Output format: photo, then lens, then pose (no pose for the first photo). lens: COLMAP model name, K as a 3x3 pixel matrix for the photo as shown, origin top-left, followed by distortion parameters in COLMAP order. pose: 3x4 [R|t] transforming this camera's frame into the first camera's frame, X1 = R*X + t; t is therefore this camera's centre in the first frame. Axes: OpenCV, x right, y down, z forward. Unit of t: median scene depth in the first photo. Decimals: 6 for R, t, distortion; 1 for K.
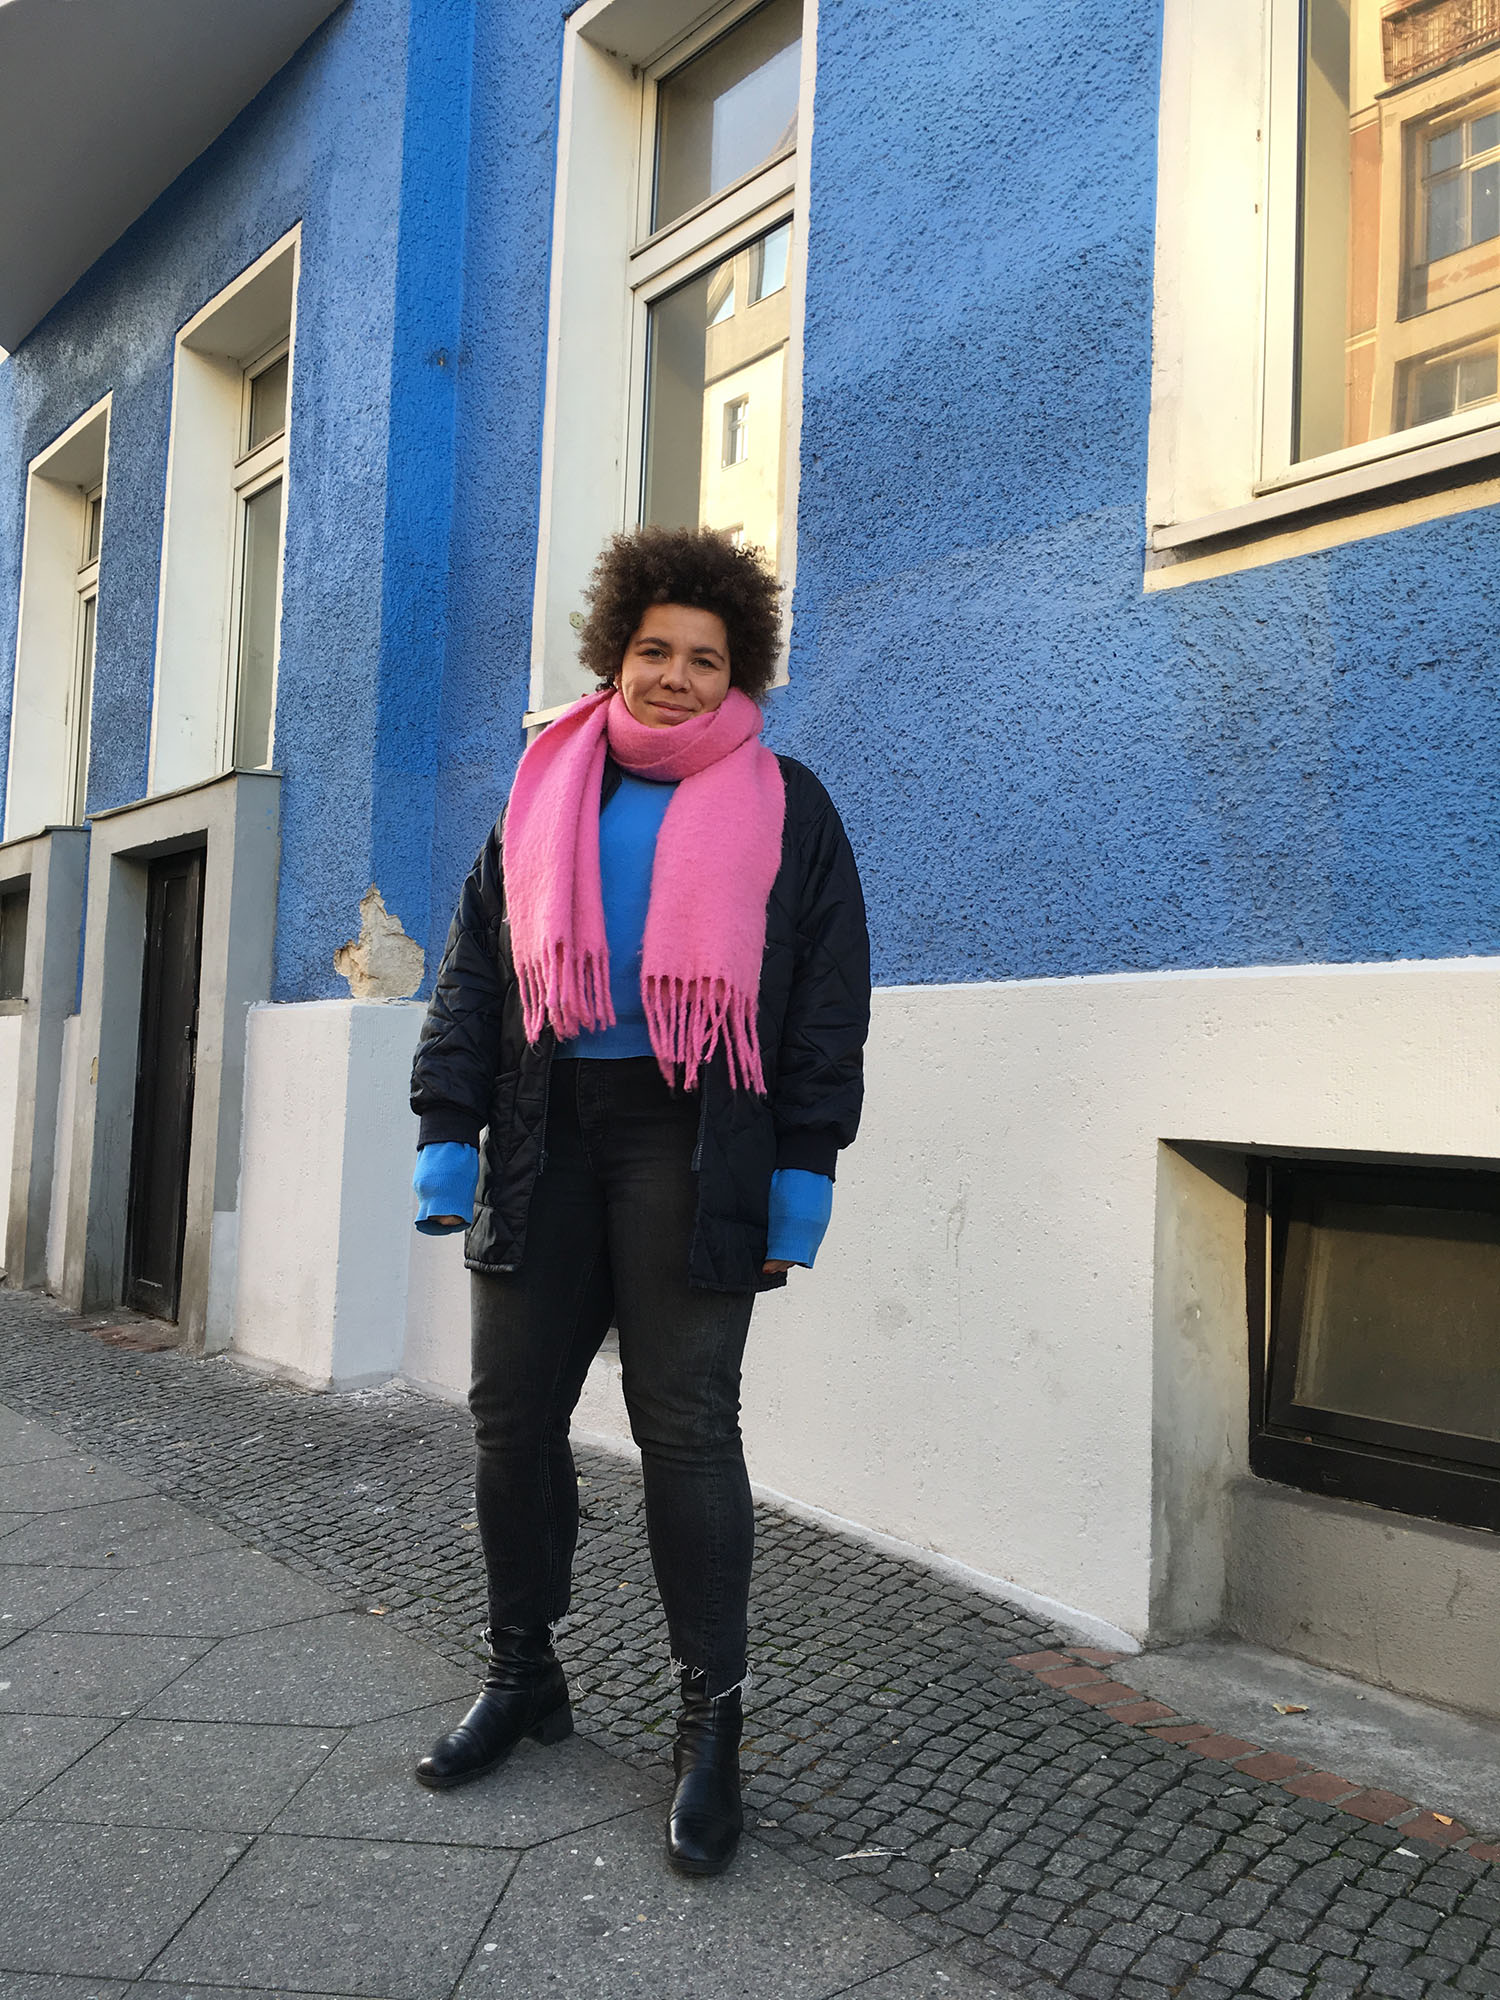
lens RADIAL K [[1736.1, 0, 750.0], [0, 1736.1, 1000.0], [0, 0, 1]] dist [0.104542, -0.147412]
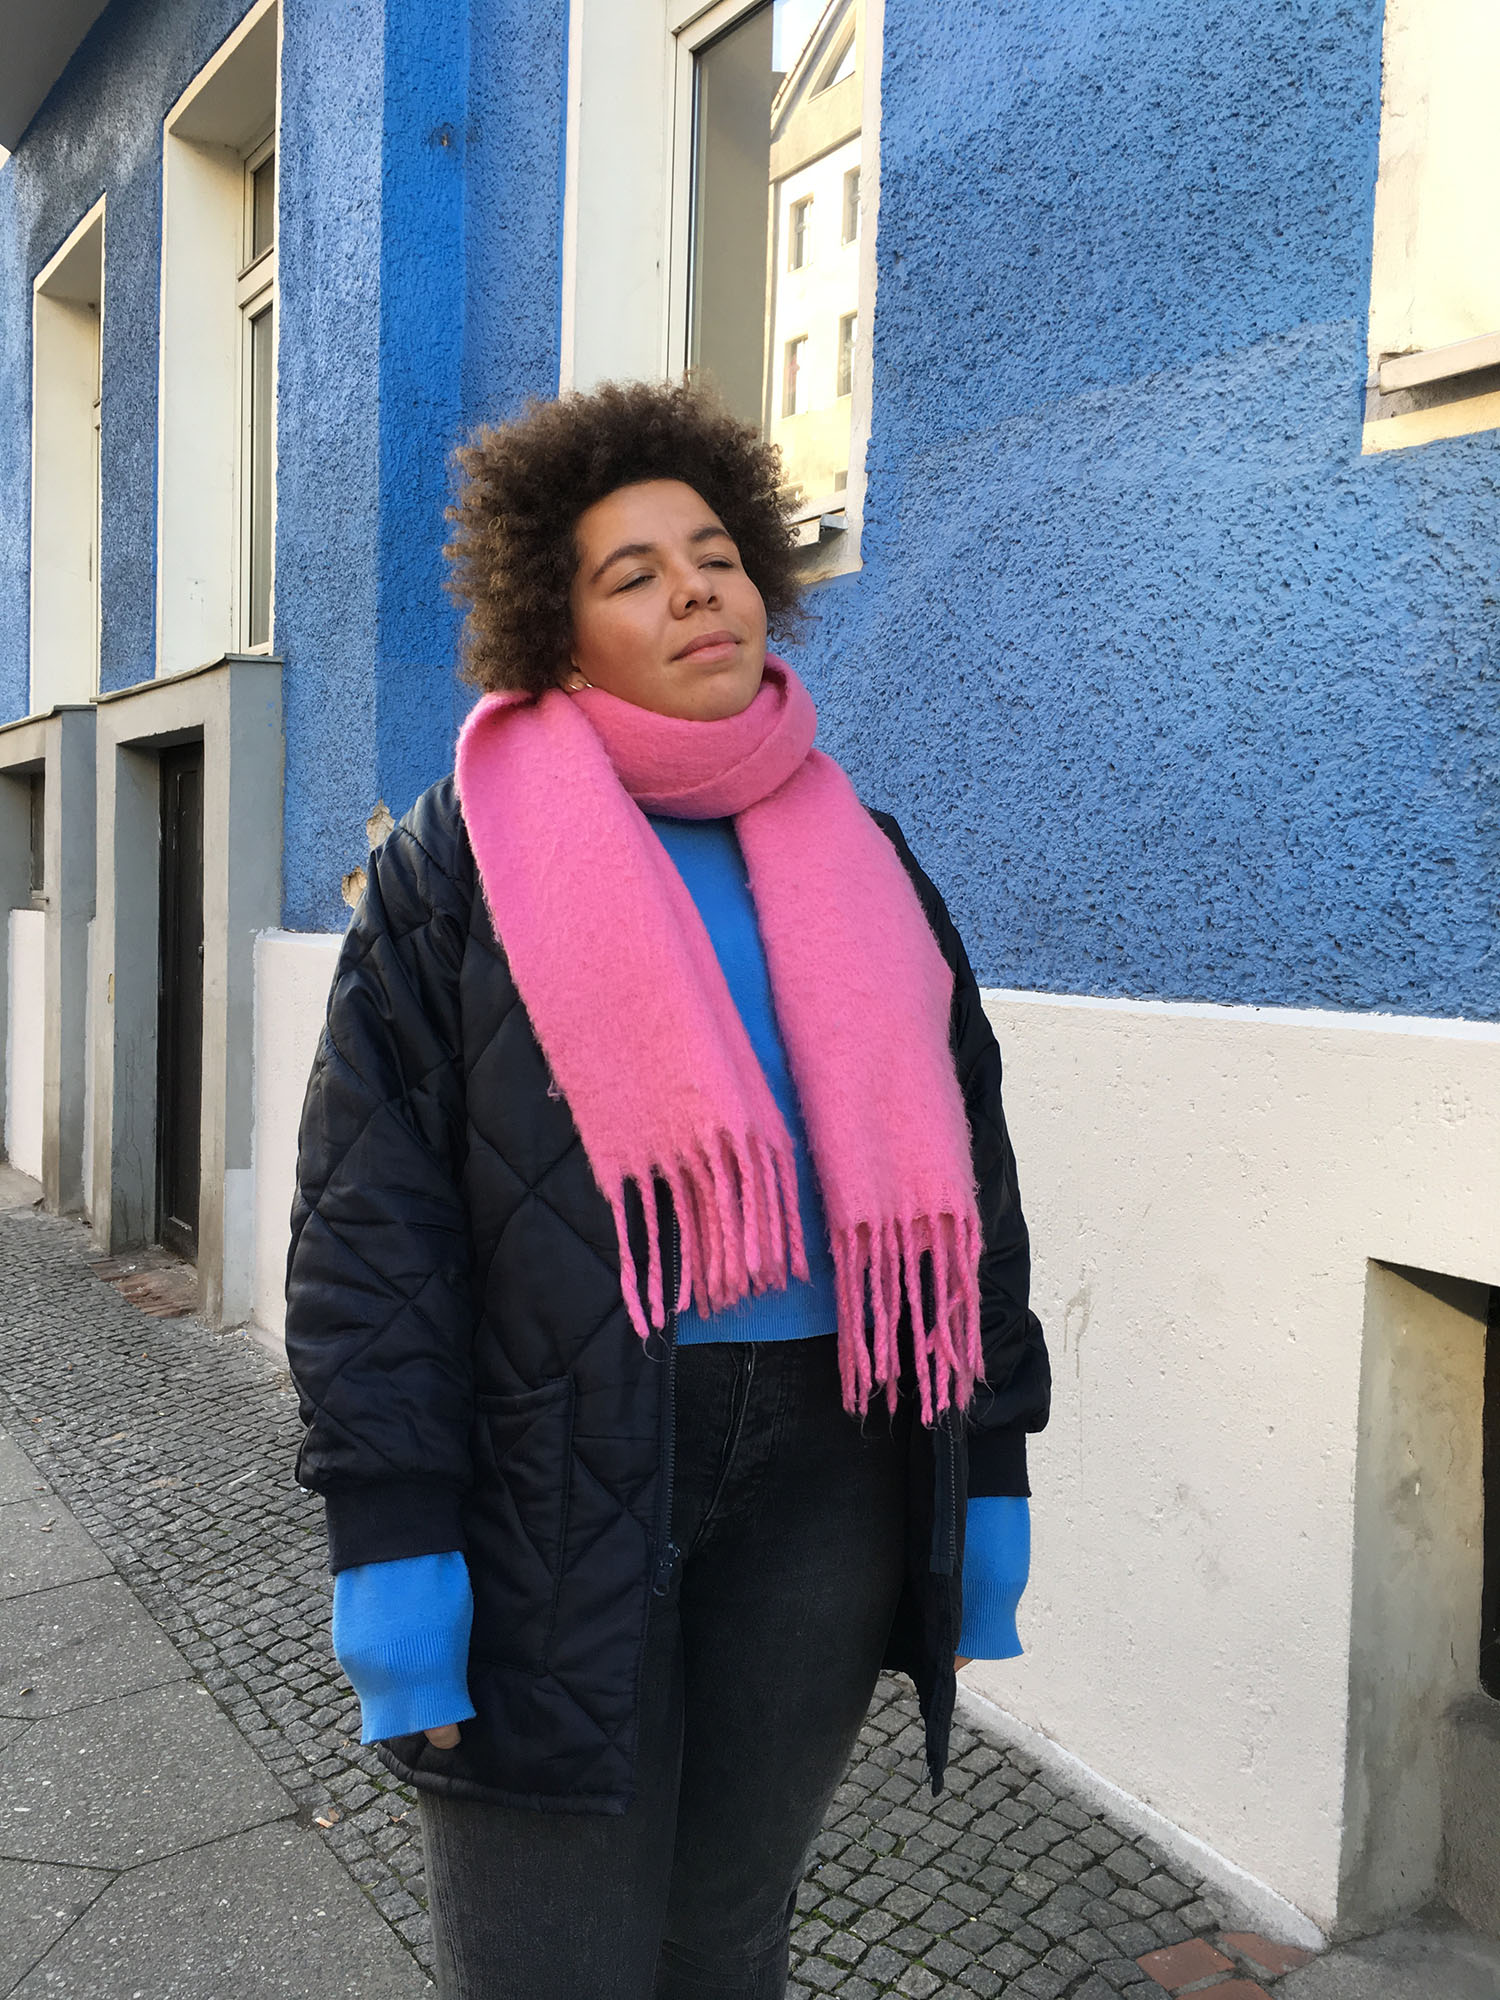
lens RADIAL K [[1736.1, 0, 750.0], [0, 1736.1, 1000.0], [0, 0, 1]] dist [0.104542, -0.147412]
pose [[0.997296, -0.003885, -0.073386, 0.031292], [0.011954, 0.993877, 0.109843, -0.086192], [0.072510, -0.110423, 0.991236, 0.240534]]
